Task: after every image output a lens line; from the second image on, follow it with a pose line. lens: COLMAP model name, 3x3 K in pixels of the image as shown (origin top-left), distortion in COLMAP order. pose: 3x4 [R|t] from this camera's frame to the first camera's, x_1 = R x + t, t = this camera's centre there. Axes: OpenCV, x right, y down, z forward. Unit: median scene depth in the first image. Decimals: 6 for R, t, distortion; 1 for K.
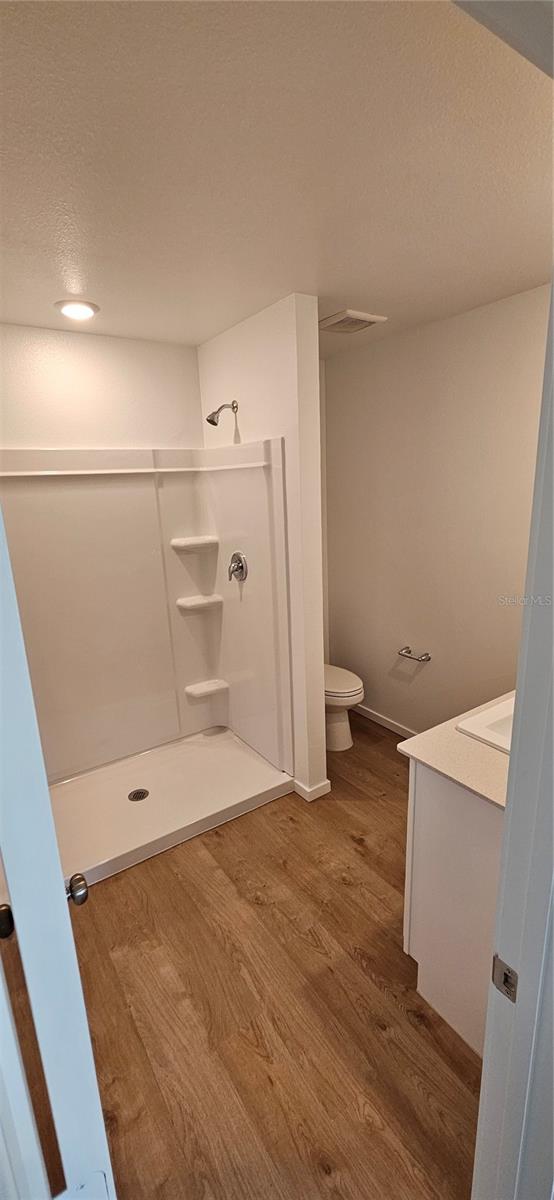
lens RADIAL K [[490.7, 0, 284.8], [0, 490.7, 600.4], [0, 0, 1]] dist [0.003170, 0.000360]
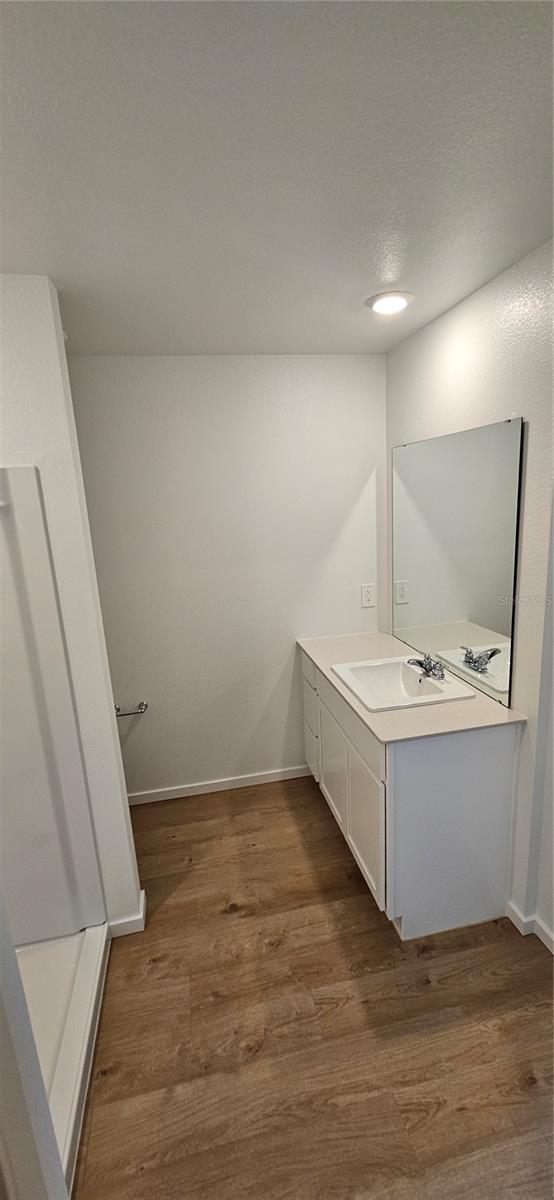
lens RADIAL K [[490.7, 0, 281.0], [0, 490.7, 601.6], [0, 0, 1]] dist [0.003170, 0.000360]
pose [[0.395382, -0.186777, 0.899326, -0.677641], [0.261255, 0.961534, 0.084838, -0.144404], [-0.880579, 0.201410, 0.428970, 0.533904]]
